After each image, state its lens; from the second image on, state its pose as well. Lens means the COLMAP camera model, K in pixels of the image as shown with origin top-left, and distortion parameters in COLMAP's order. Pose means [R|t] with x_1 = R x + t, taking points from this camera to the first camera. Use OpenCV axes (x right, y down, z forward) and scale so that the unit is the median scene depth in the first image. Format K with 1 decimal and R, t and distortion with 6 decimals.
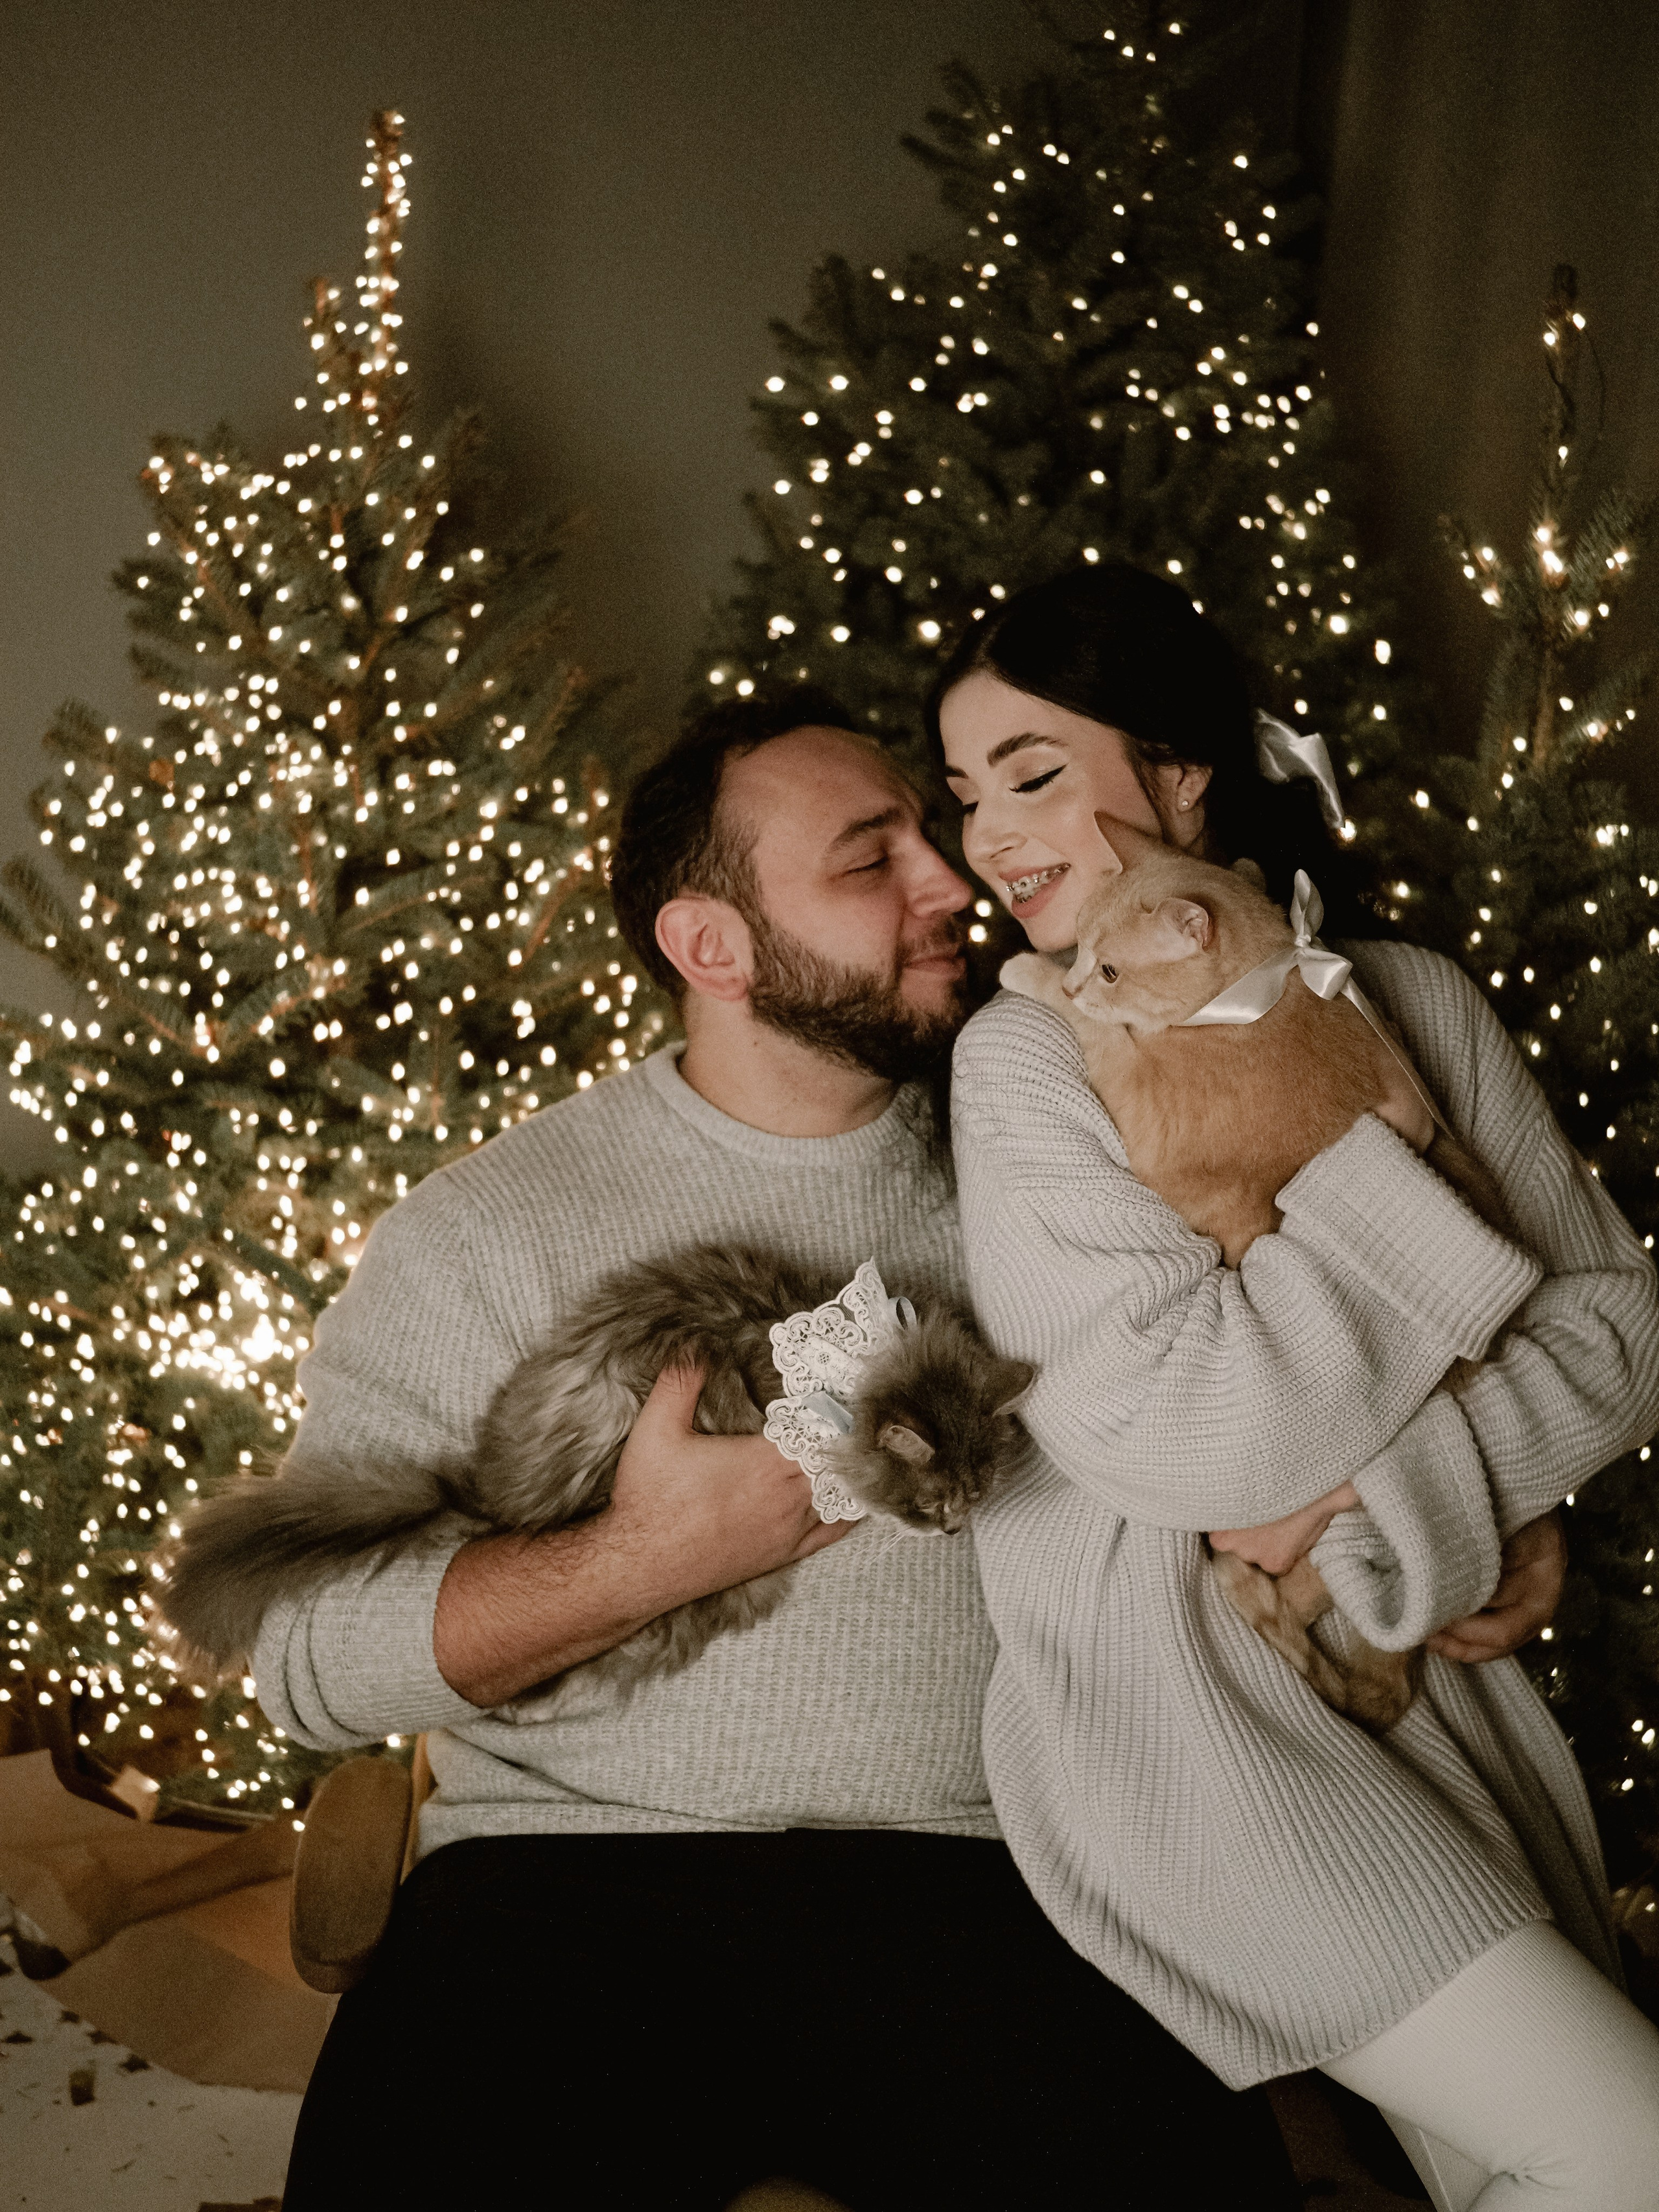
lens RADIAL K [[3275.2, 0, 828.1], [0, 3275.2, 1057.2], [0, 0, 1]] dist [-0.037329, 0.198546]
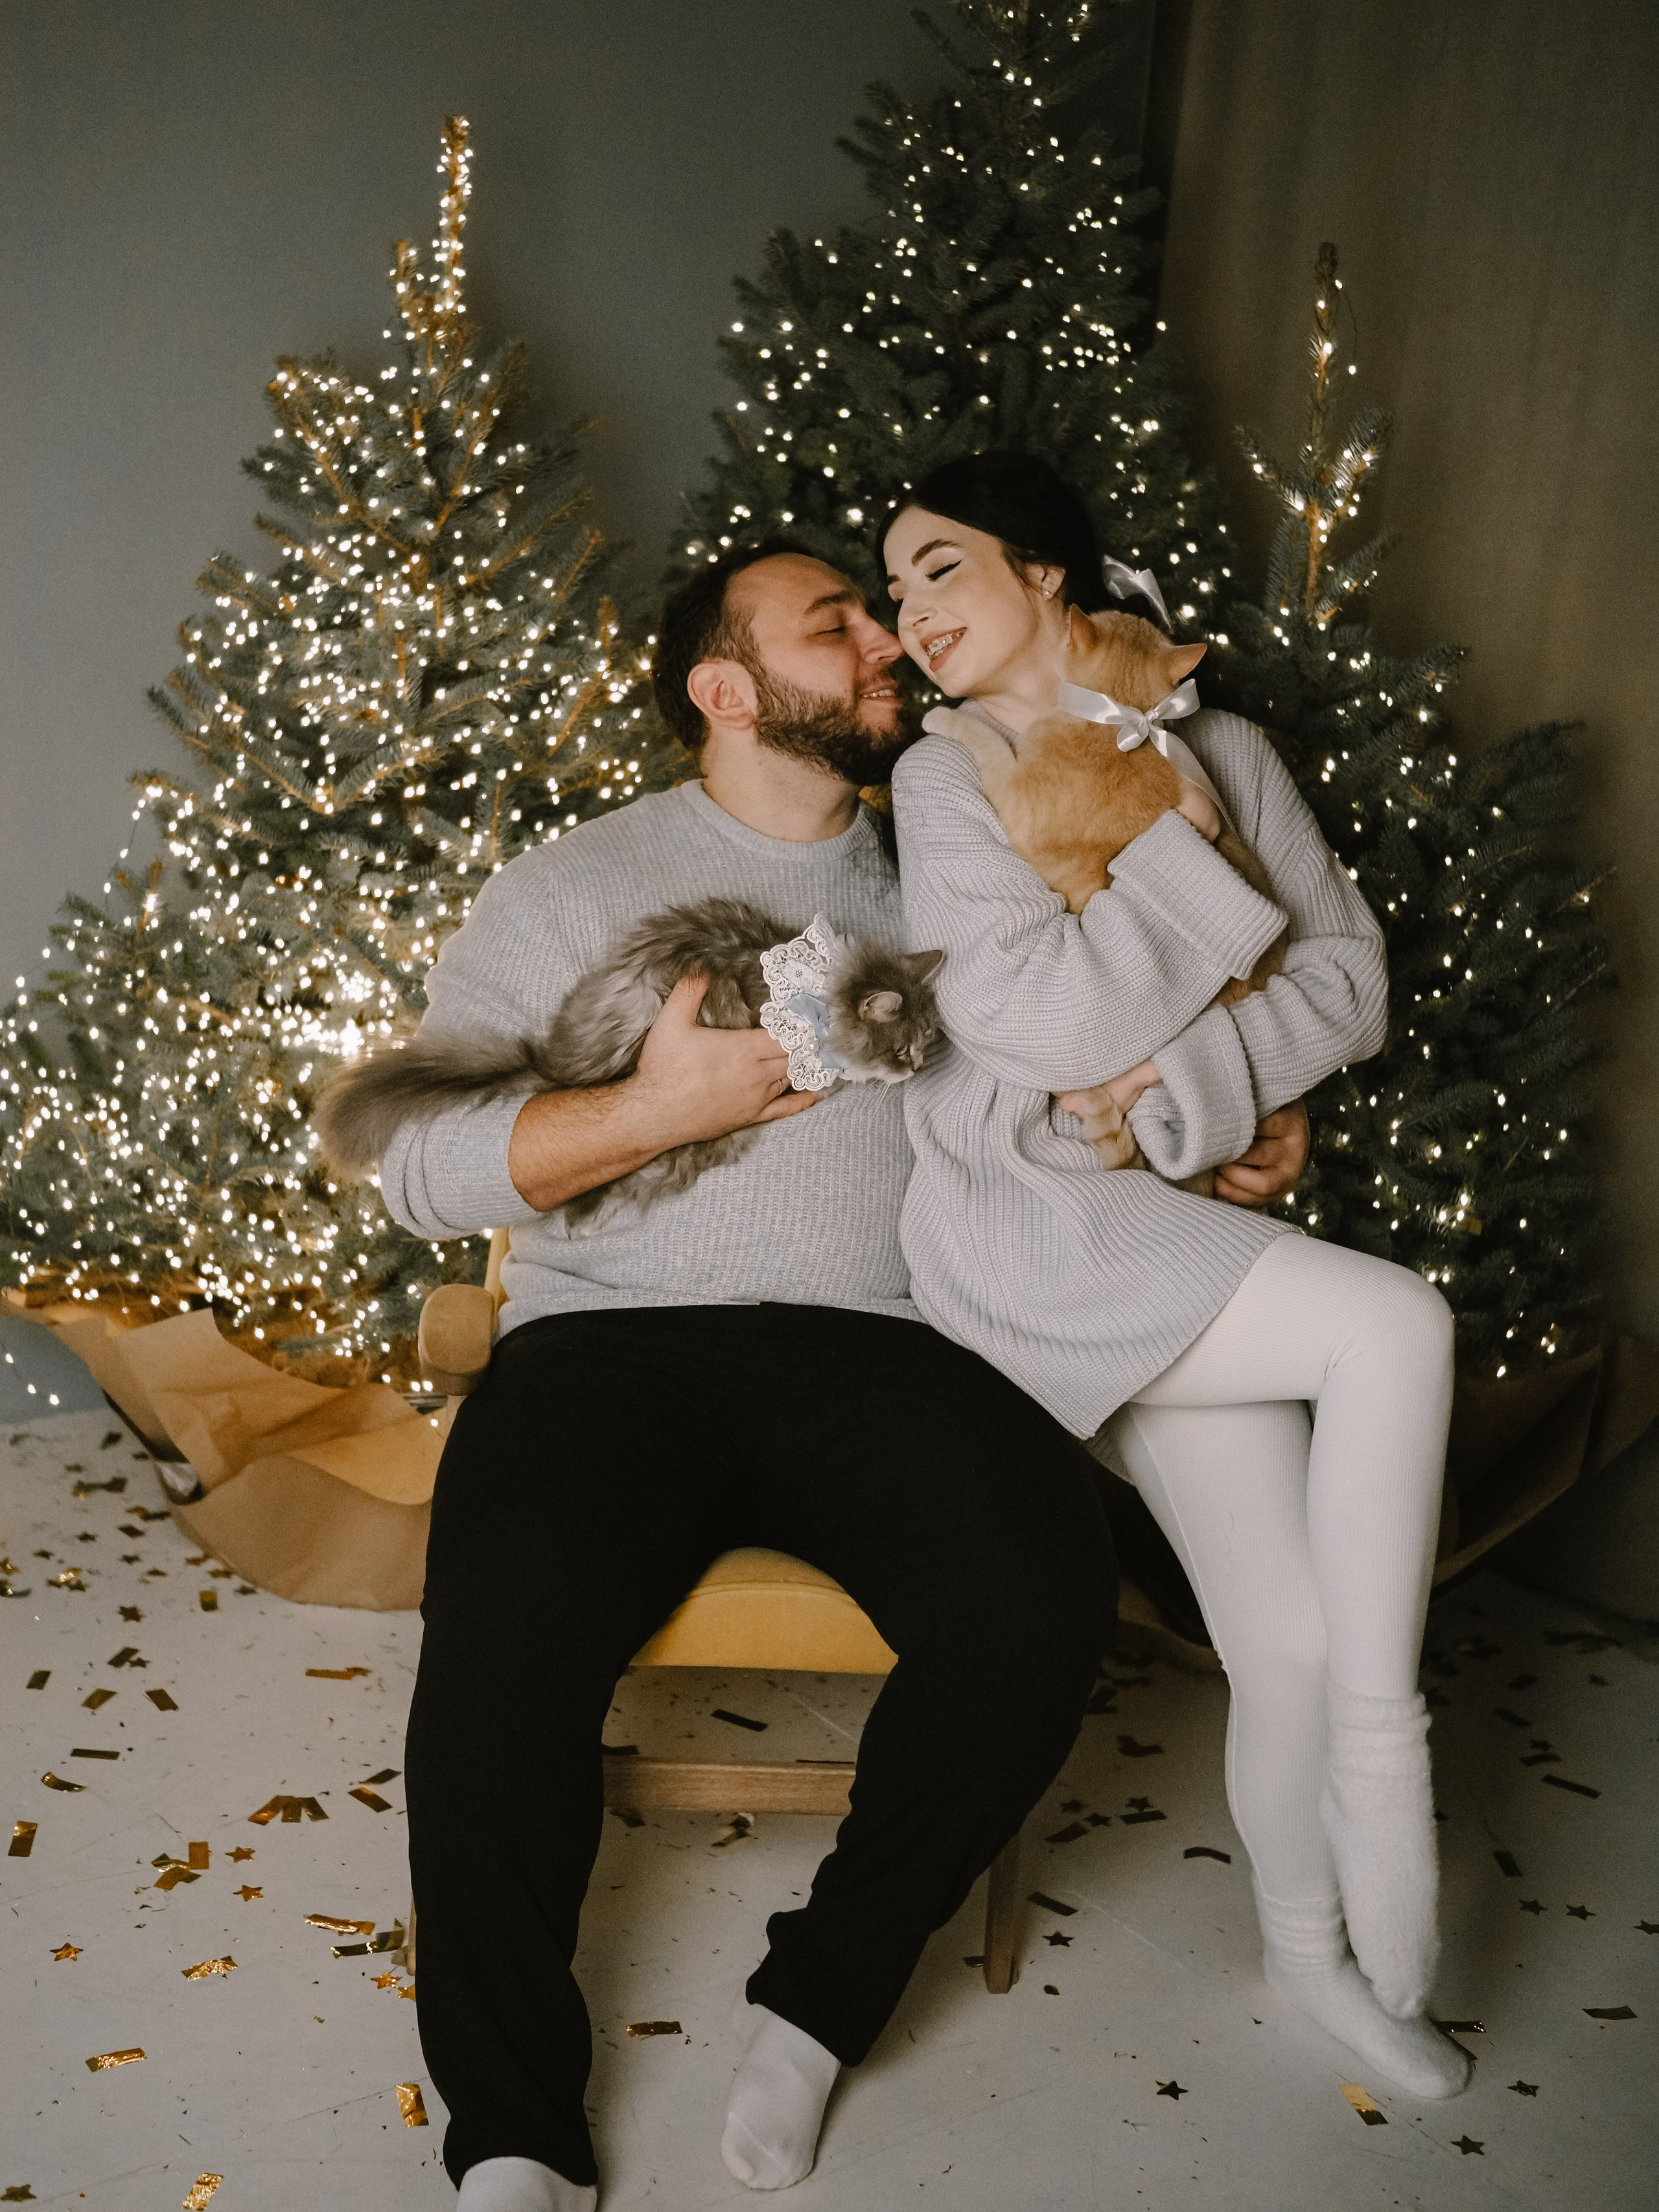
lens RADIAL K [[3256.4, 0, 719.6], [0, 3256.4, 1043.1], [0, 0, 1]] dist [-0.142402, 0.838185]
pose [[0.999911, 0.011308, 0.007016, -0.033733], [-0.011323, 0.999934, 0.002046, 0.089407], [-0.006993, -0.002126, 0.999973, -0.339285]]
